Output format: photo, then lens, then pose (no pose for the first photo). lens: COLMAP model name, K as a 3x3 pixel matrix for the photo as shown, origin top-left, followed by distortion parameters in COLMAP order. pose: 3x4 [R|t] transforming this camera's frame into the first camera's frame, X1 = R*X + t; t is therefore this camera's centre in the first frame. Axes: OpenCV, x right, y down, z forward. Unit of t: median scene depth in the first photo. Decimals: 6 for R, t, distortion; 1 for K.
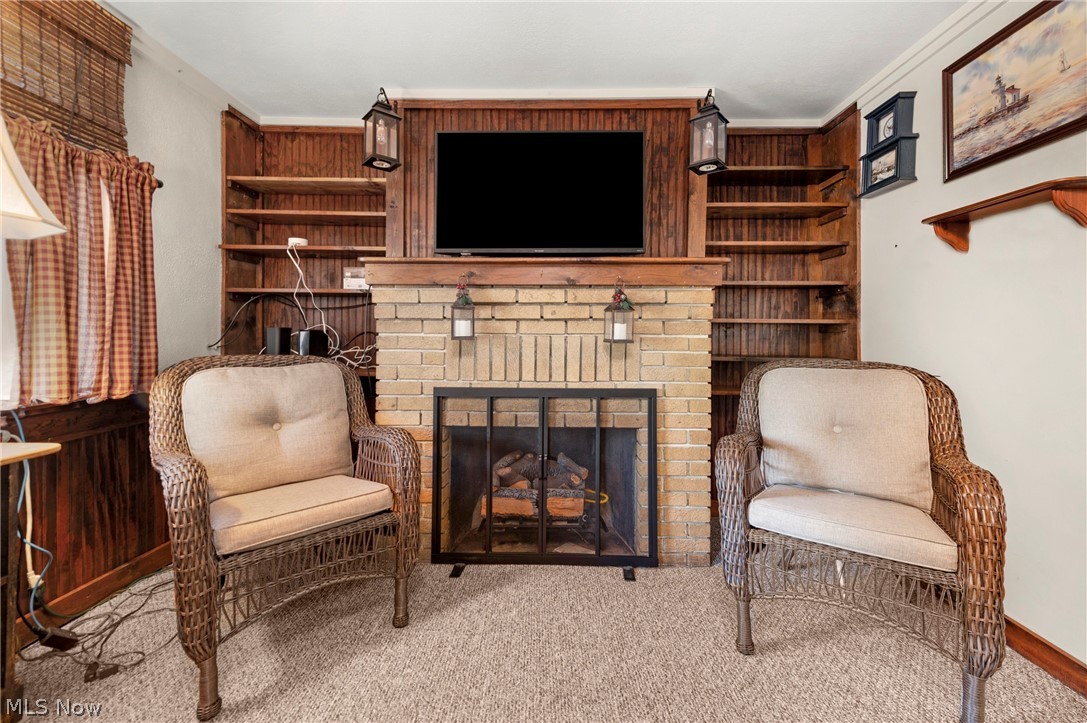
lens RADIAL K [[426.4, 0, 556.7], [0, 426.4, 329.8], [0, 0, 1]] dist [0.016940, -0.001494]
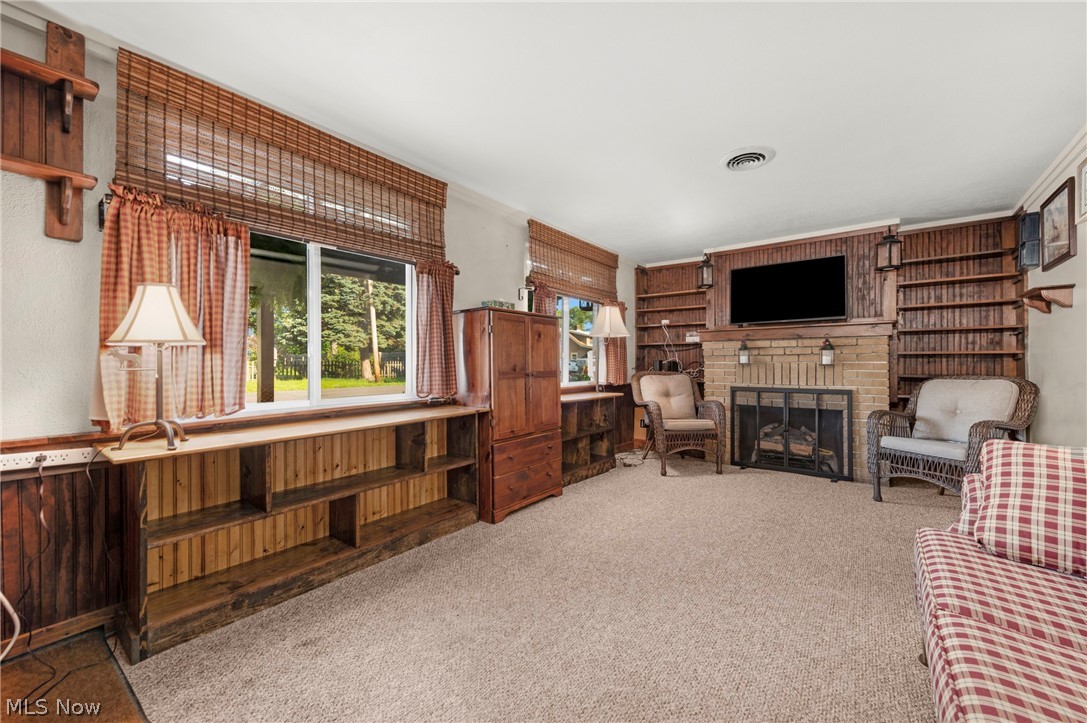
lens RADIAL K [[426.4, 0, 563.1], [0, 426.4, 361.6], [0, 0, 1]] dist [0.016940, -0.001494]
pose [[0.804242, -0.009116, -0.594232, 0.330690], [0.009466, 0.999952, -0.002528, 0.003997], [0.594226, -0.003592, 0.804290, -1.292532]]
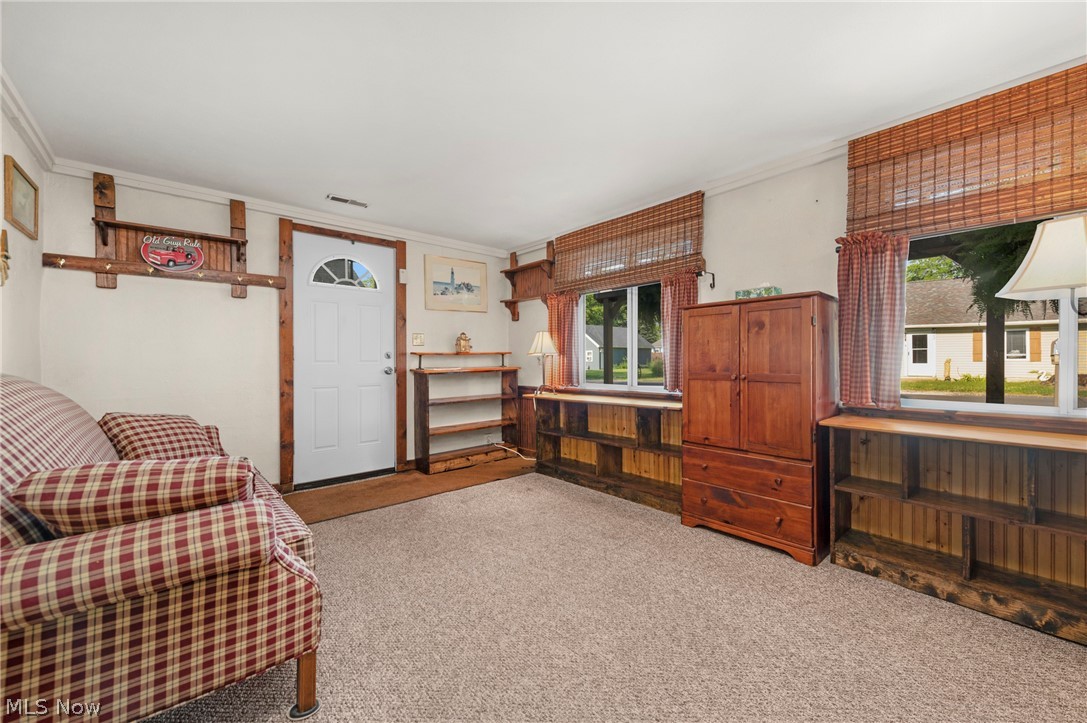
lens RADIAL K [[426.4, 0, 554.5], [0, 426.4, 363.2], [0, 0, 1]] dist [0.016940, -0.001494]
pose [[-0.746829, -0.000727, -0.665016, 0.549820], [-0.000487, 1.000000, -0.000546, 0.005711], [0.665016, -0.000084, -0.746829, 0.437006]]
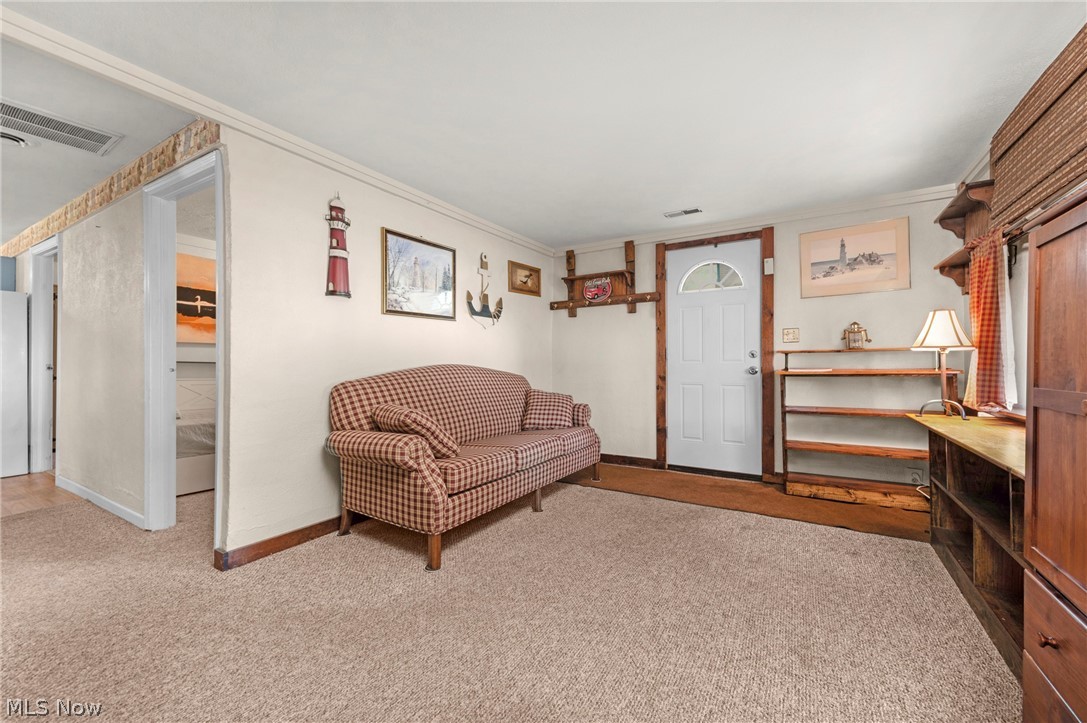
lens RADIAL K [[426.4, 0, 565.1], [0, 426.4, 363.5], [0, 0, 1]] dist [0.016940, -0.001494]
pose [[-0.865001, -0.007847, 0.501709, -0.437646], [-0.005920, 0.999968, 0.005432, 0.003074], [-0.501735, 0.001729, -0.865020, 0.467972]]
